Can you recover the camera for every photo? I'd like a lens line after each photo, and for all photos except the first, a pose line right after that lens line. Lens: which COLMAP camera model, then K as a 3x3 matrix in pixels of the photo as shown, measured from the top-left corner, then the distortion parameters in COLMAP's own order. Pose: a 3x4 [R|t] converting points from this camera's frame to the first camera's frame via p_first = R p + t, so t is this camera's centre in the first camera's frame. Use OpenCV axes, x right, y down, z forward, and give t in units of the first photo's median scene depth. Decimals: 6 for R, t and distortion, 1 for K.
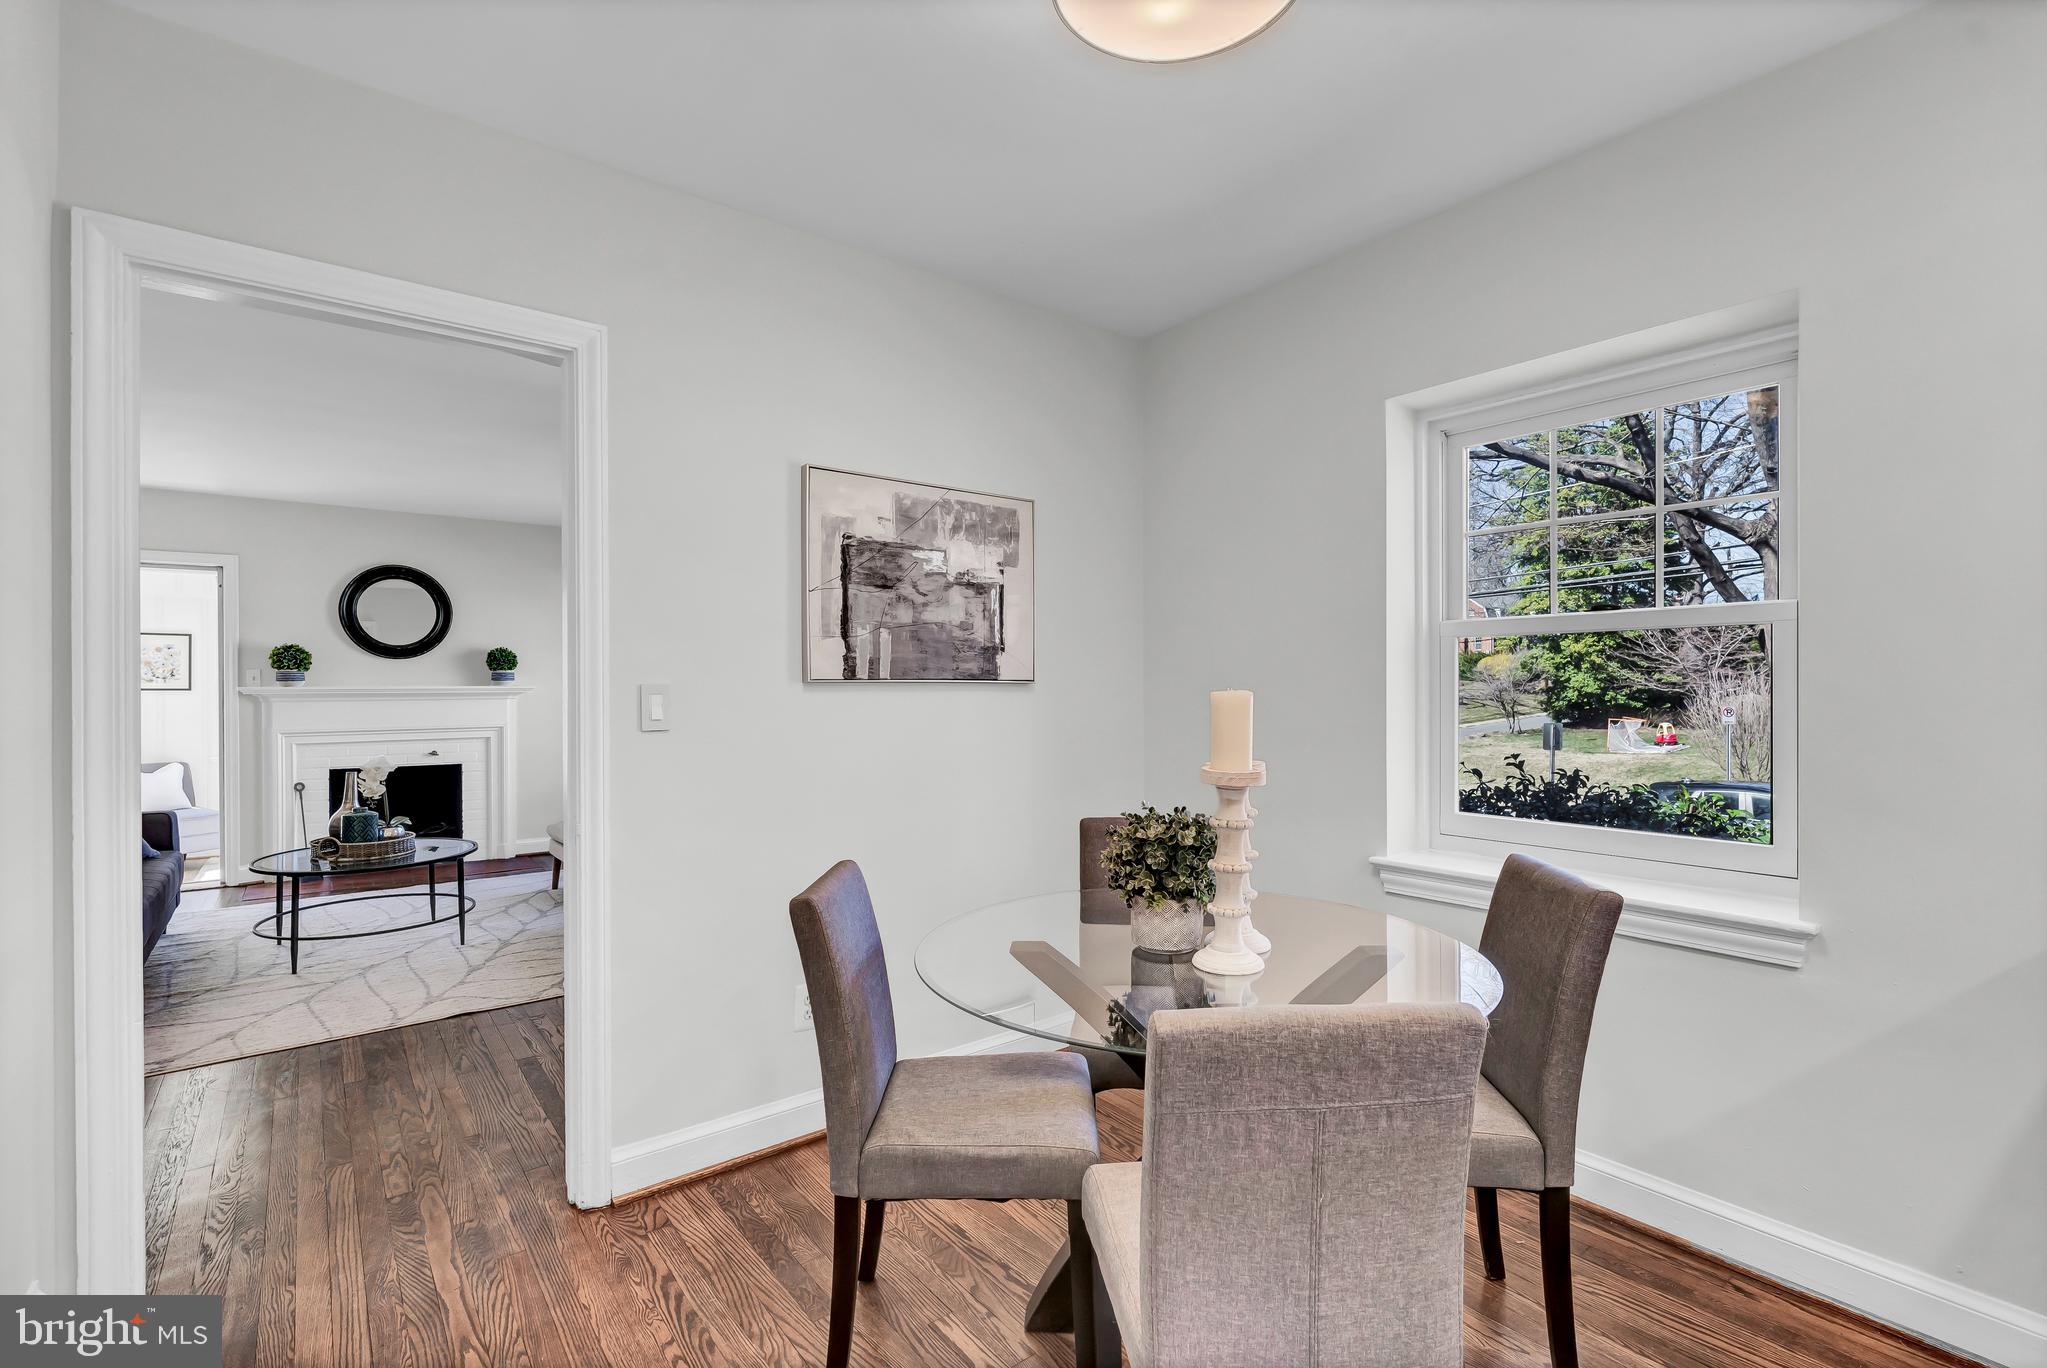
lens RADIAL K [[927.3, 0, 1028.1], [0, 927.3, 692.0], [0, 0, 1]] dist [0.001624, -0.000013]
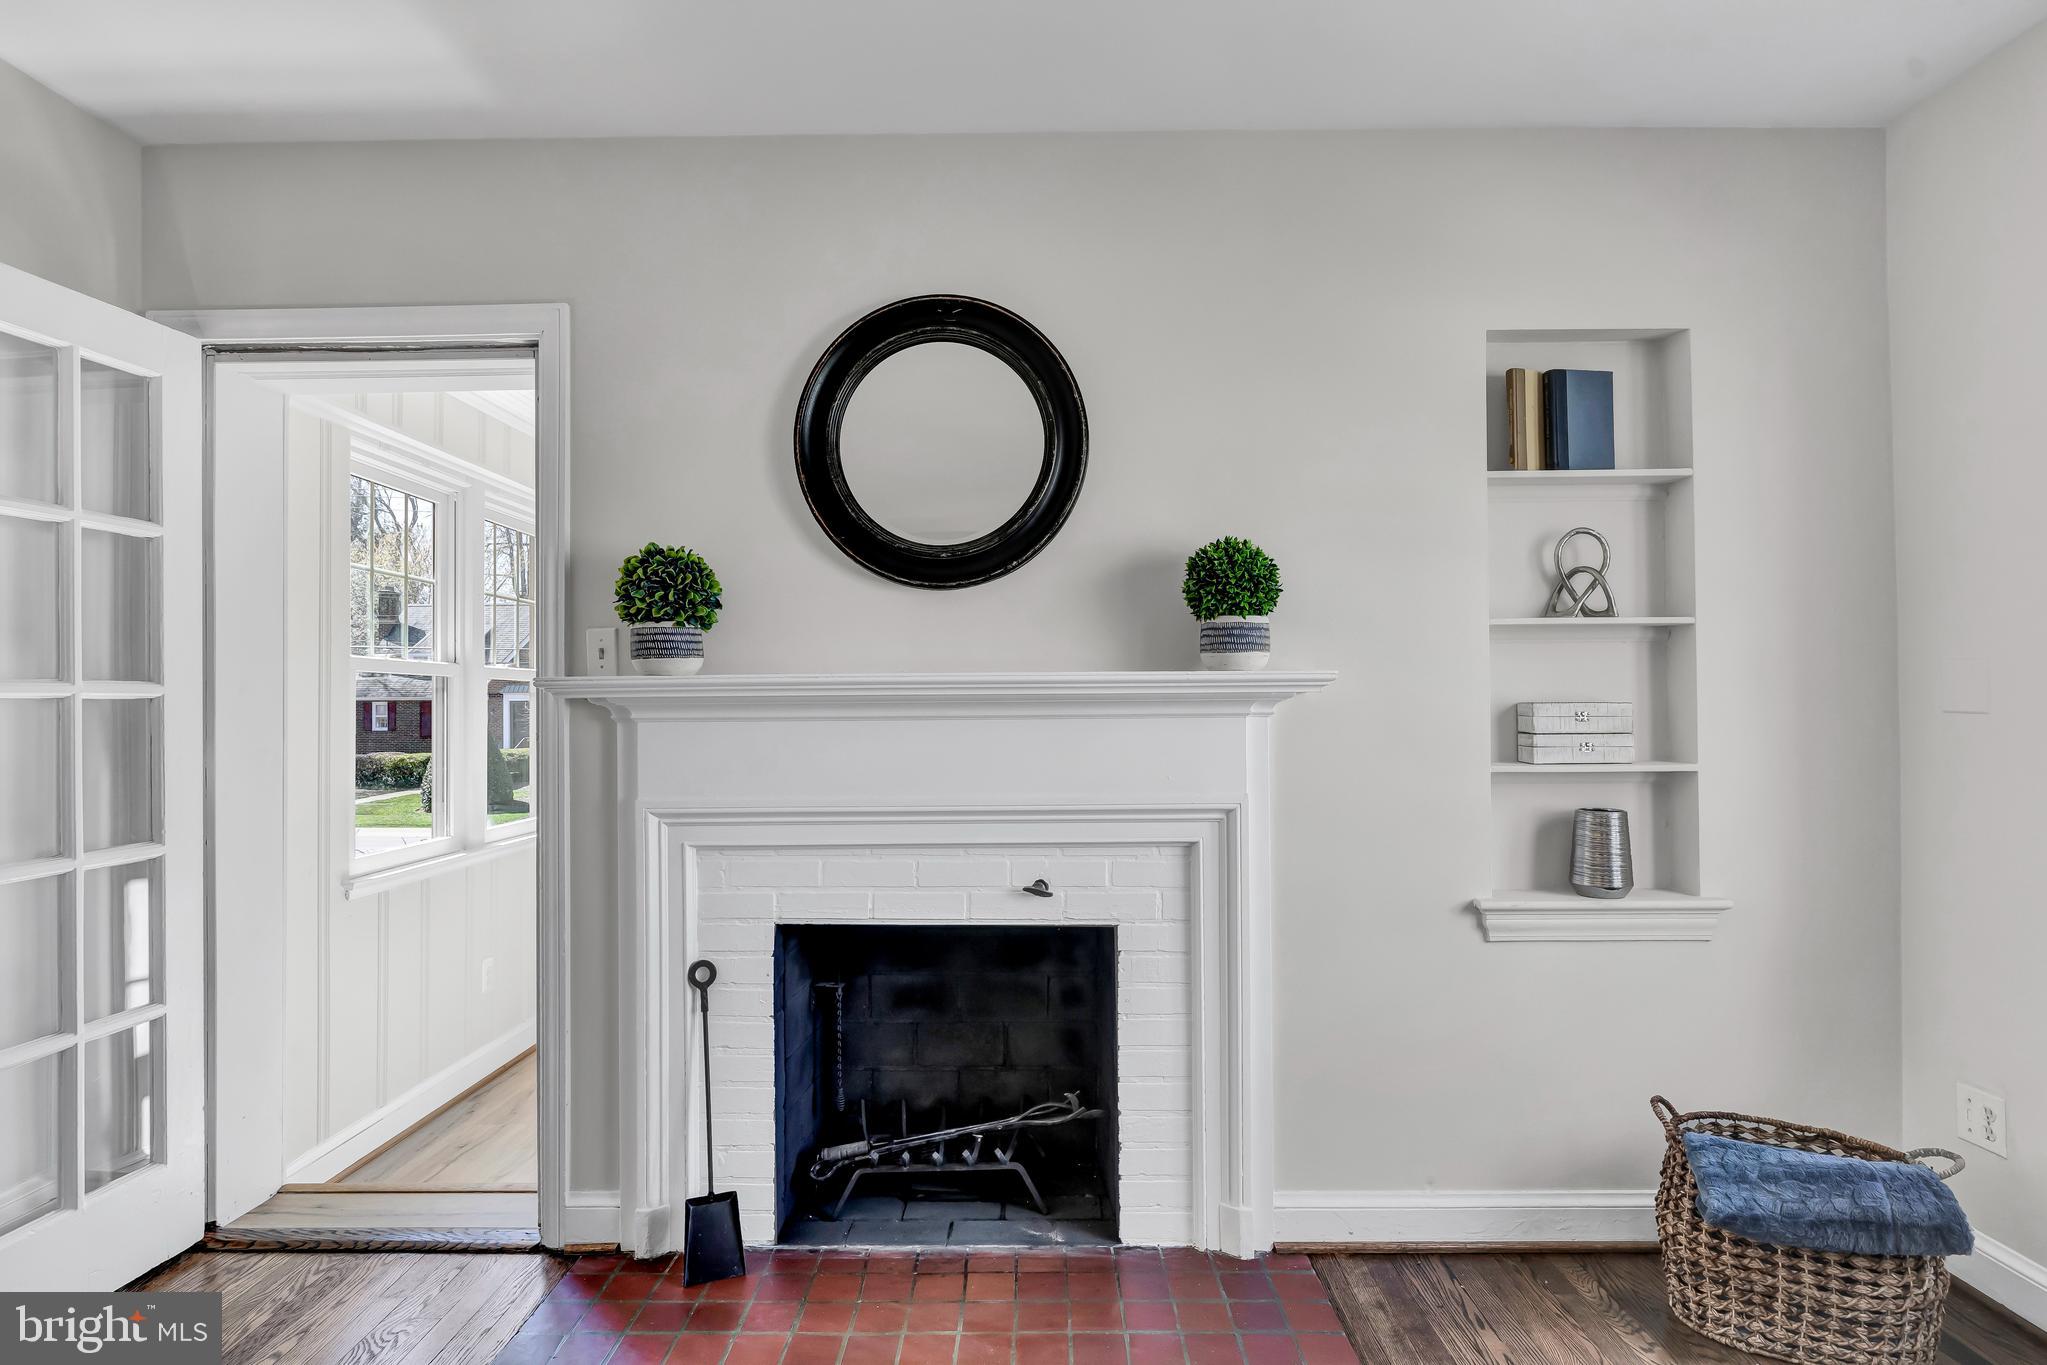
lens RADIAL K [[1110.5, 0, 1026.4], [0, 1110.5, 682.2], [0, 0, 1]] dist [-0.001815, 0.000591]
pose [[0.781465, -0.008822, -0.623887, -0.933525], [-0.000060, 0.999899, -0.014215, 0.004439], [0.623949, 0.011146, 0.781386, 1.604528]]
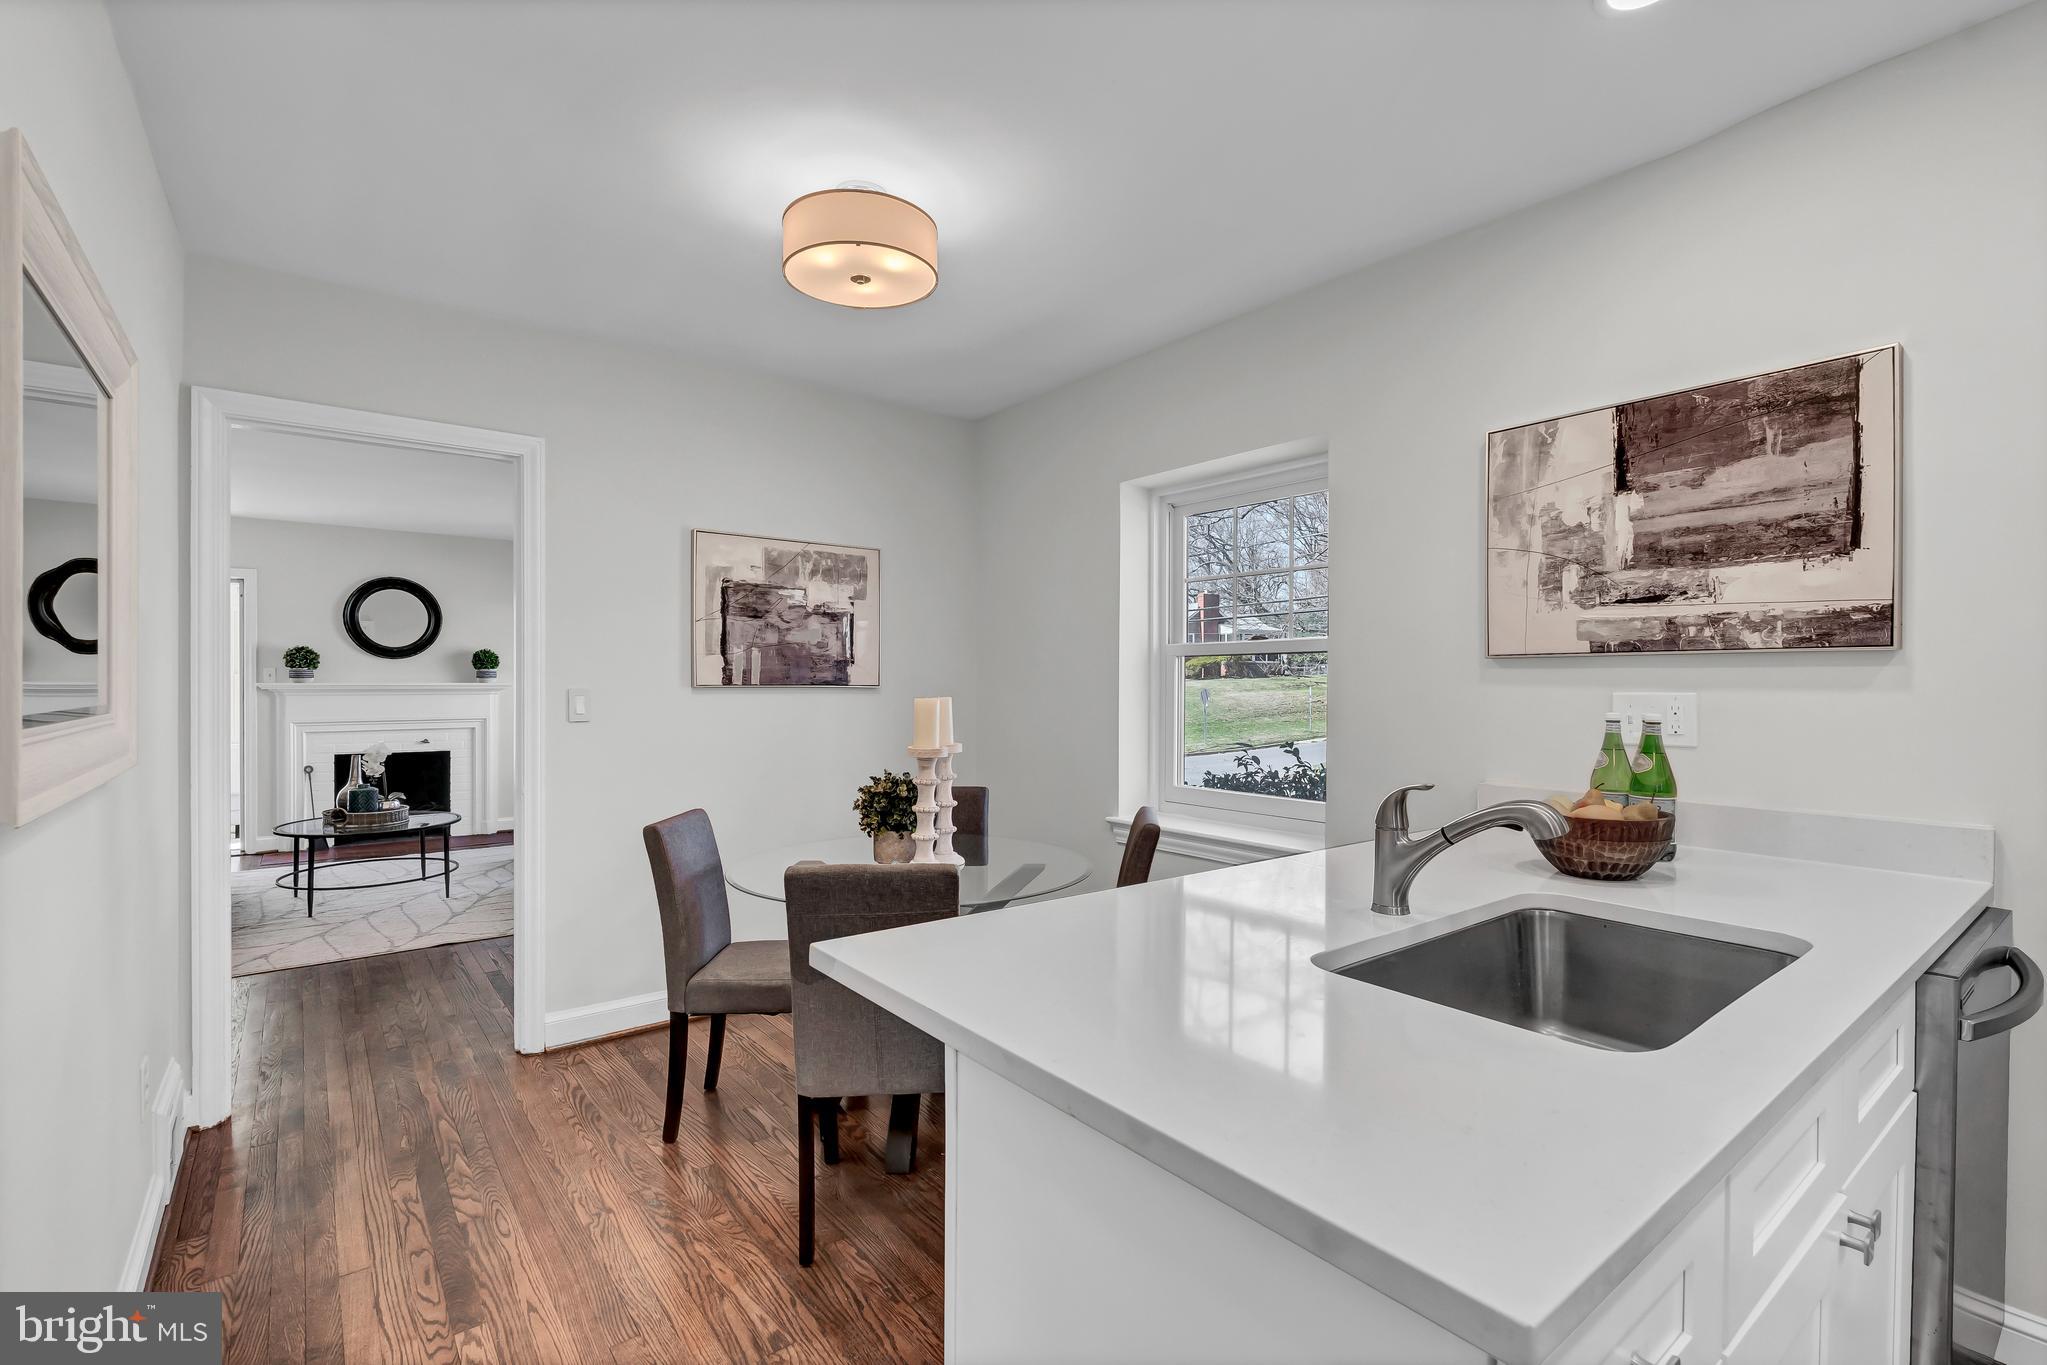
lens RADIAL K [[927.3, 0, 1028.1], [0, 927.3, 690.5], [0, 0, 1]] dist [0.001624, -0.000013]
pose [[0.999973, 0.006056, 0.004050, 0.225390], [-0.006071, 0.999975, 0.003721, -0.012321], [-0.004028, -0.003745, 0.999985, -0.339488]]
